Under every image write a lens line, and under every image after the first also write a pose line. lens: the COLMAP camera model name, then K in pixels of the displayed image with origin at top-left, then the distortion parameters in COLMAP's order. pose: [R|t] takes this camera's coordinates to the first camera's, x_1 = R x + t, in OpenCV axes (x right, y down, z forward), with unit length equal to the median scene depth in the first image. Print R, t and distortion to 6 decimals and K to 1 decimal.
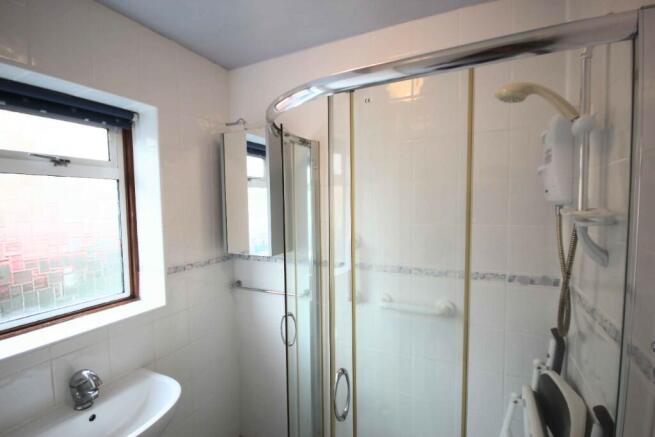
lens RADIAL K [[305.0, 0, 329.2], [0, 305.0, 223.2], [0, 0, 1]] dist [-0.000518, -0.000319]
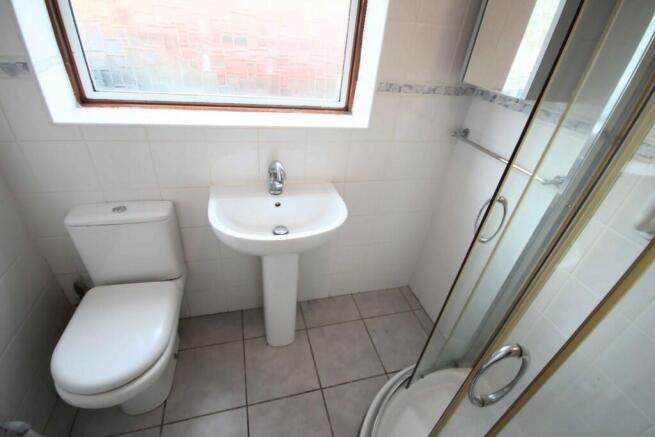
lens RADIAL K [[305.0, 0, 329.2], [0, 305.0, 223.2], [0, 0, 1]] dist [-0.000518, -0.000319]
pose [[0.659735, 0.477120, -0.580609, 0.020630], [-0.155221, 0.842456, 0.515921, 0.062774], [0.735293, -0.250248, 0.629857, 0.290179]]
